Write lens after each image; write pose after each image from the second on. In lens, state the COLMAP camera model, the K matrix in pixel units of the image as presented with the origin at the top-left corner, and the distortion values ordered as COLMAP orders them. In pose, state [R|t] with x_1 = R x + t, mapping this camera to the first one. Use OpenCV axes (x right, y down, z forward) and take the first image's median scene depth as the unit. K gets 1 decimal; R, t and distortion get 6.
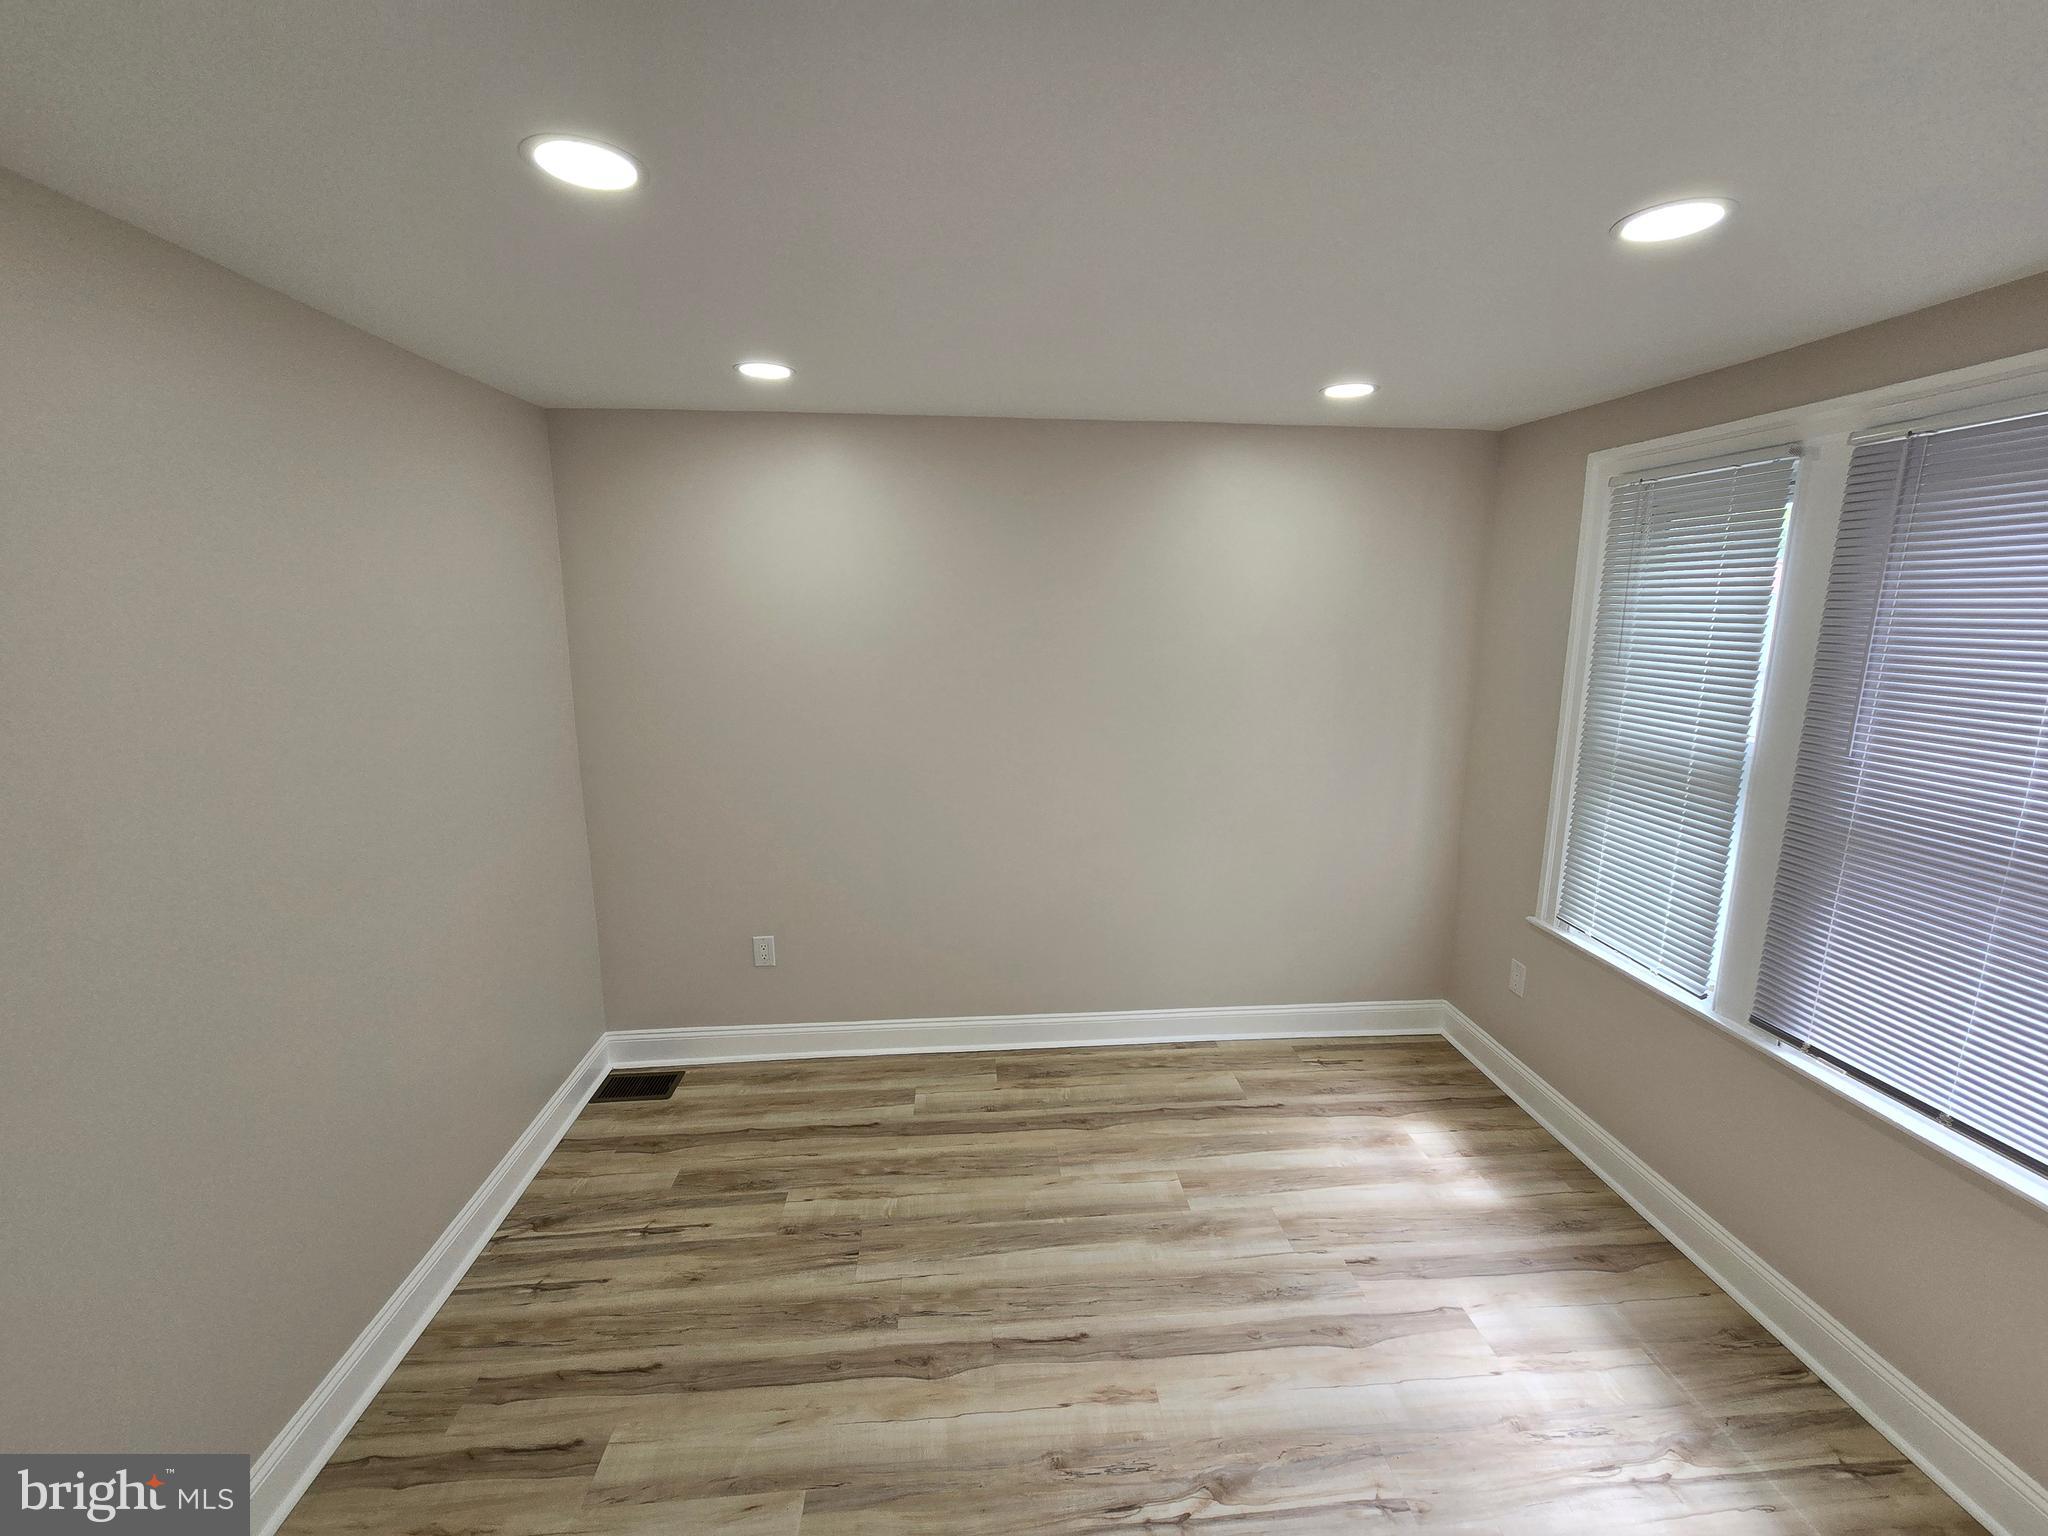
lens RADIAL K [[841.8, 0, 1030.1], [0, 841.8, 766.1], [0, 0, 1]] dist [-0.001232, -0.000370]
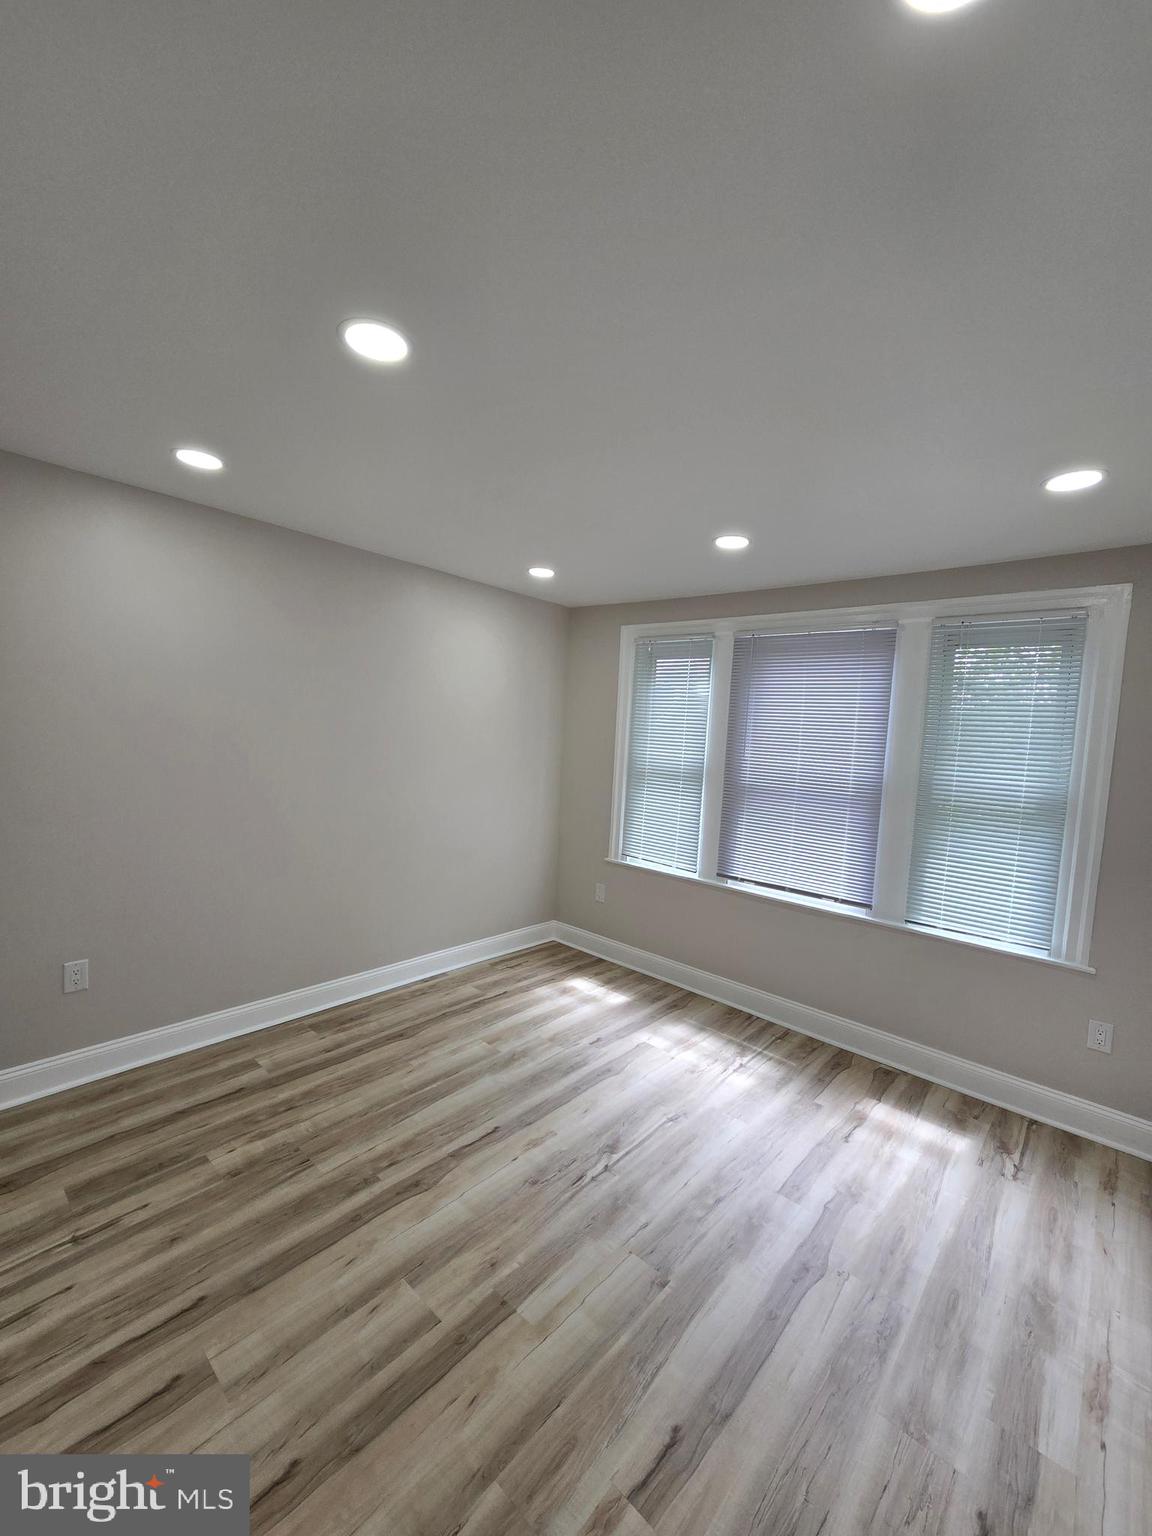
lens RADIAL K [[631.3, 0, 576.7], [0, 631.3, 774.7], [0, 0, 1]] dist [-0.001232, -0.000370]
pose [[0.720294, -0.010040, 0.693596, -0.542630], [0.080468, 0.994354, -0.069172, 0.101968], [-0.688986, 0.105636, 0.717035, -0.008366]]
